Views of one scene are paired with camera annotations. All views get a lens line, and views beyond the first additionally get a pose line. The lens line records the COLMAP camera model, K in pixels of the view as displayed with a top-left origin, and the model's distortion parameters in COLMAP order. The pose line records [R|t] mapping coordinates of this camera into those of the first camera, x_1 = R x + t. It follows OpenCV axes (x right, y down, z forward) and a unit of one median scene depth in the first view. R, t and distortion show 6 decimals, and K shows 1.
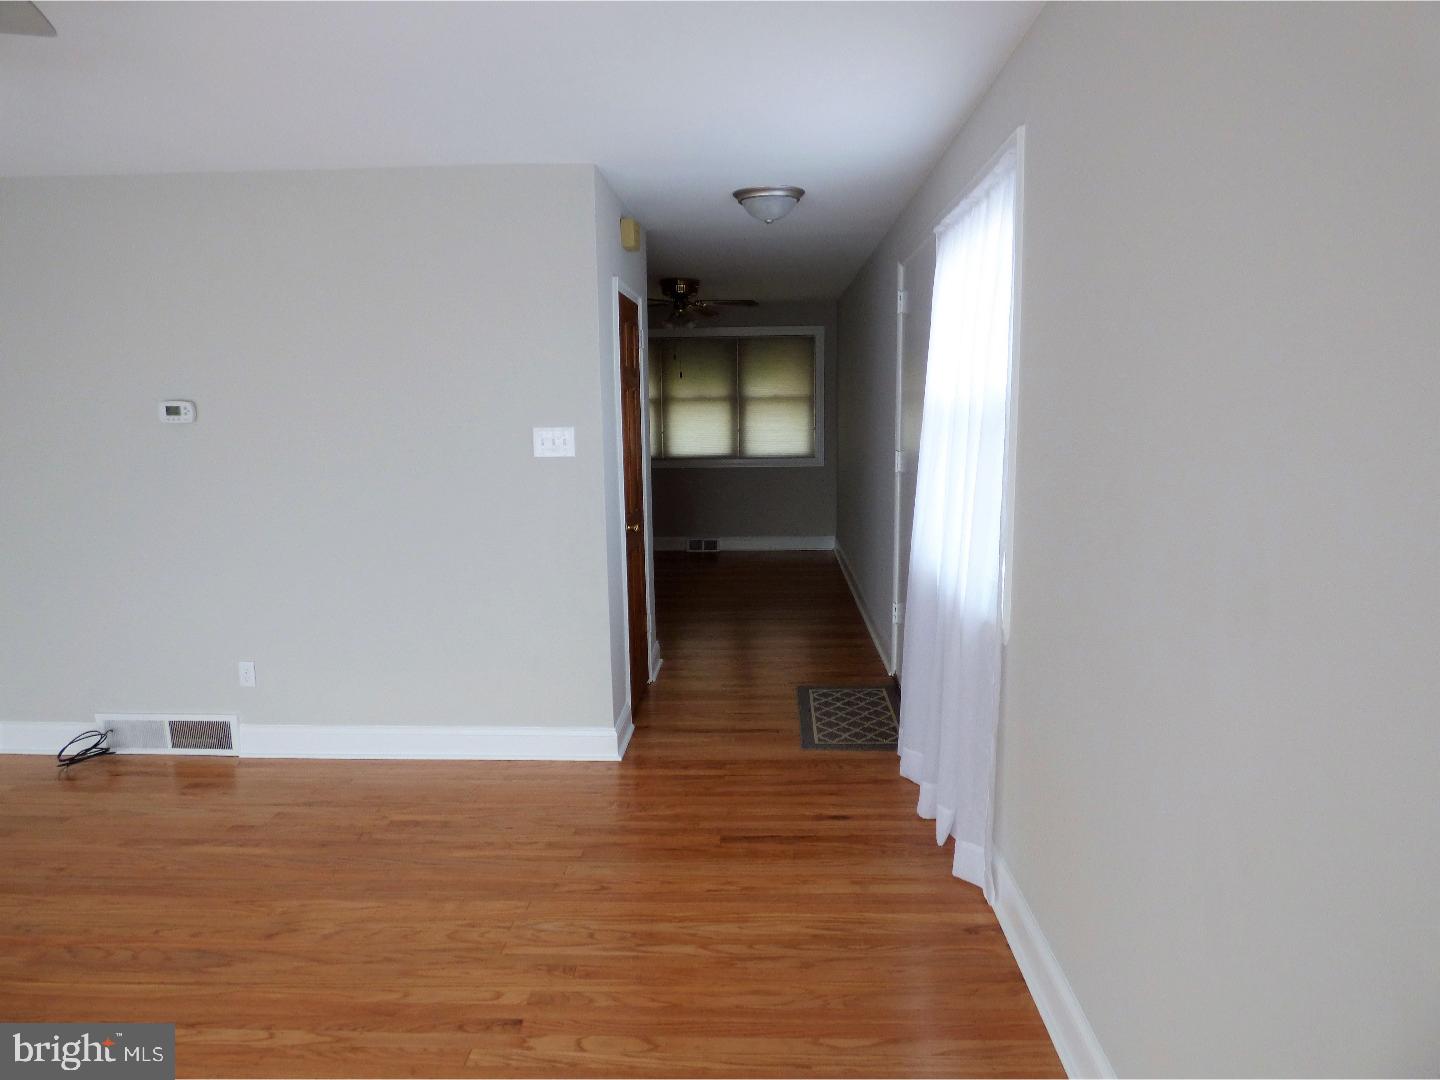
lens RADIAL K [[886.2, 0, 725.4], [0, 886.2, 537.0], [0, 0, 1]] dist [0.013827, -0.009419]
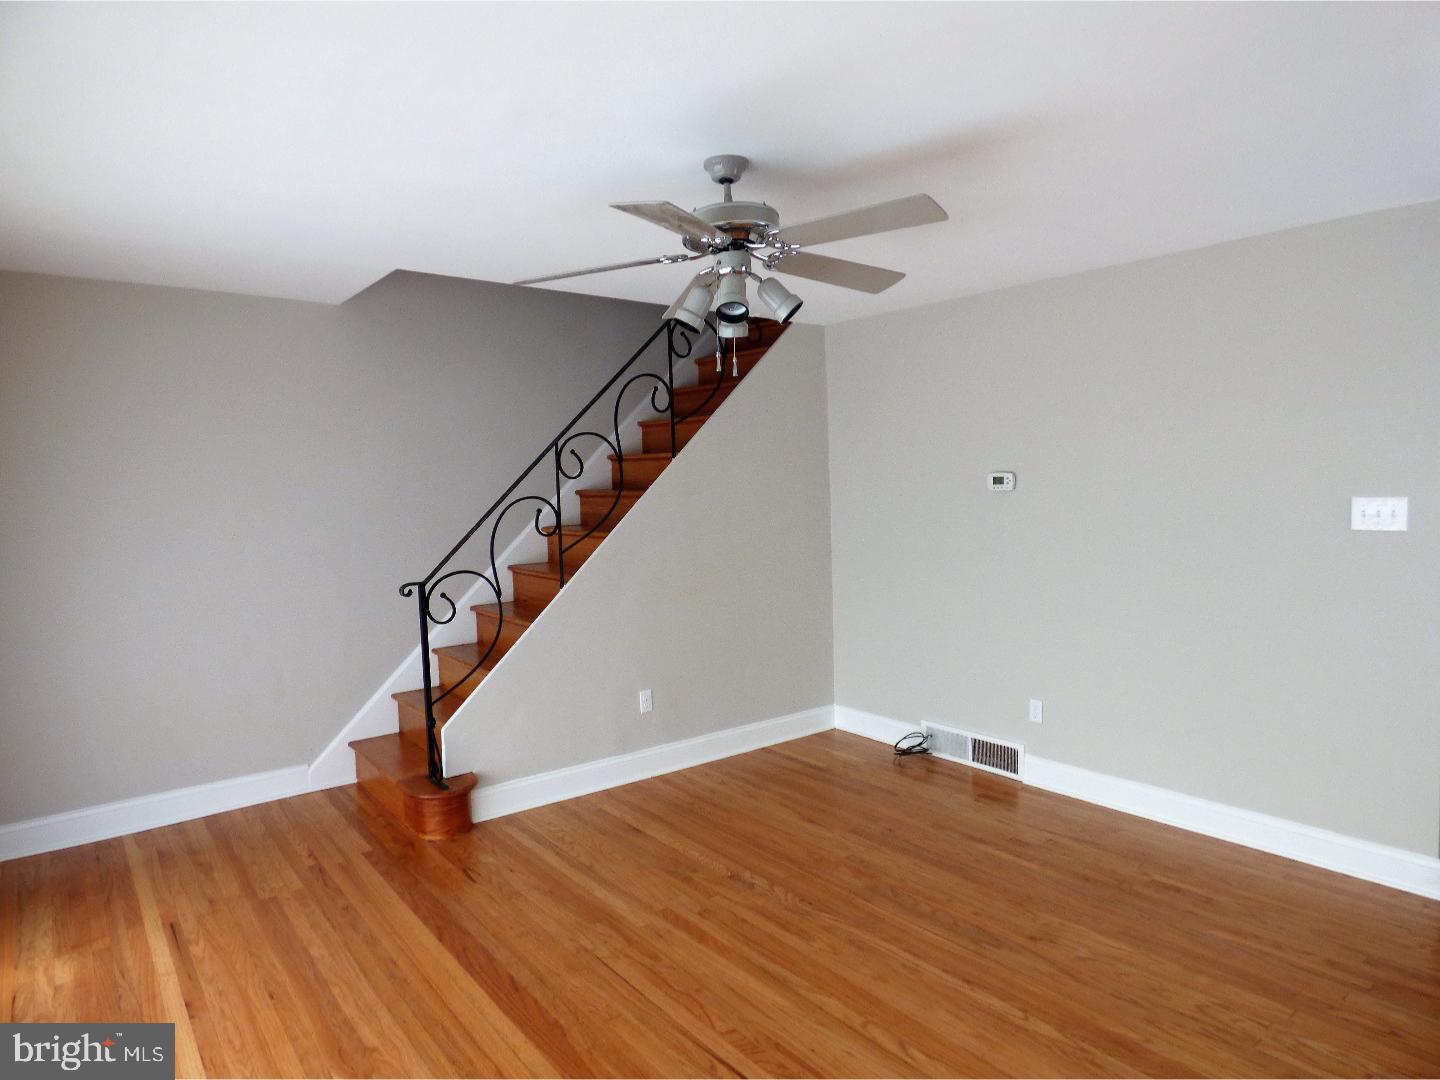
lens RADIAL K [[886.2, 0, 722.2], [0, 886.2, 548.8], [0, 0, 1]] dist [0.013827, -0.009419]
pose [[0.658734, 0.054163, -0.750424, 0.046363], [-0.093728, 0.995543, -0.010421, -0.002037], [0.746515, 0.077200, 0.660875, -0.077227]]
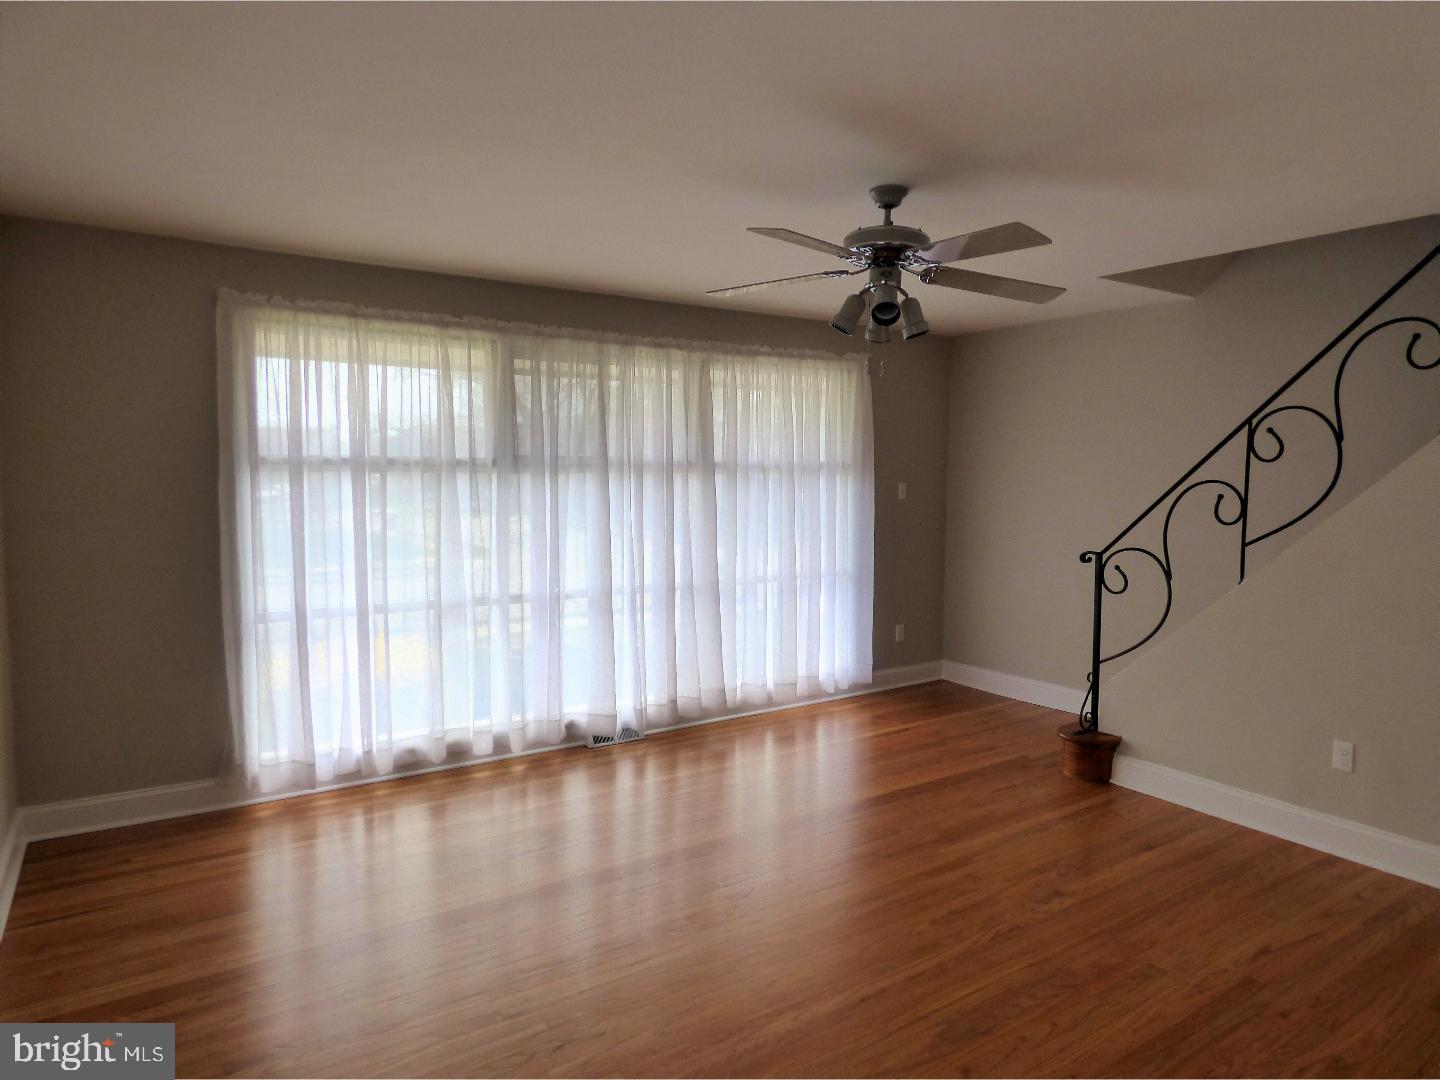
lens RADIAL K [[886.2, 0, 718.8], [0, 886.2, 530.8], [0, 0, 1]] dist [0.013827, -0.009419]
pose [[-0.803171, 0.053282, -0.593361, 0.143972], [-0.075038, 0.979012, 0.189484, -0.169636], [0.591004, 0.196713, -0.782316, 1.078526]]
